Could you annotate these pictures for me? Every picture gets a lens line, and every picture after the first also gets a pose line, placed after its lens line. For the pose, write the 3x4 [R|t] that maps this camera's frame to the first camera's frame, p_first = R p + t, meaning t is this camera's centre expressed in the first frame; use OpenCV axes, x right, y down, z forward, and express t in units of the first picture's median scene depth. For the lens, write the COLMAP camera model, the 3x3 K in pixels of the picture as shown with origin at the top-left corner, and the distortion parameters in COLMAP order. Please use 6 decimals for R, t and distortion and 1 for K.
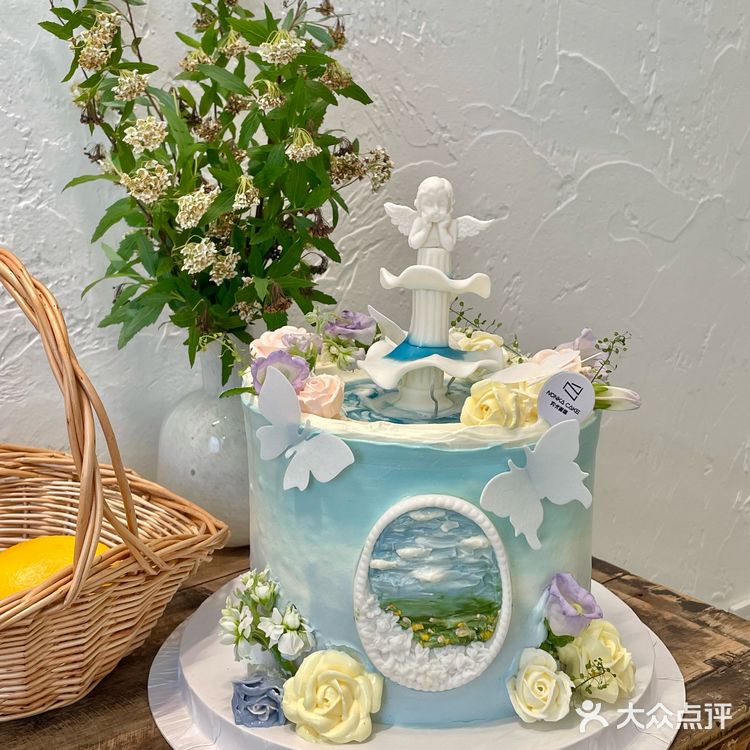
lens RADIAL K [[1189.5, 0, 372.7], [0, 1189.5, 376.2], [0, 0, 1]] dist [0.090004, 0.000000]
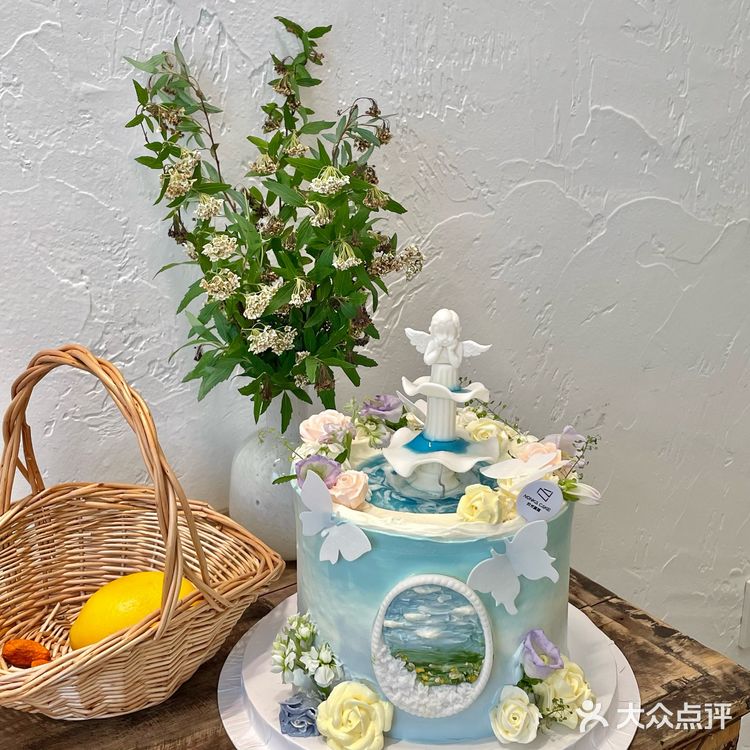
lens RADIAL K [[1189.5, 0, 373.0], [0, 1189.5, 369.2], [0, 0, 1]] dist [0.090004, 0.000000]
pose [[0.997224, 0.022196, -0.071079, 0.057552], [-0.016212, 0.996360, 0.083693, -0.180030], [0.072678, -0.082308, 0.993953, -0.218785]]
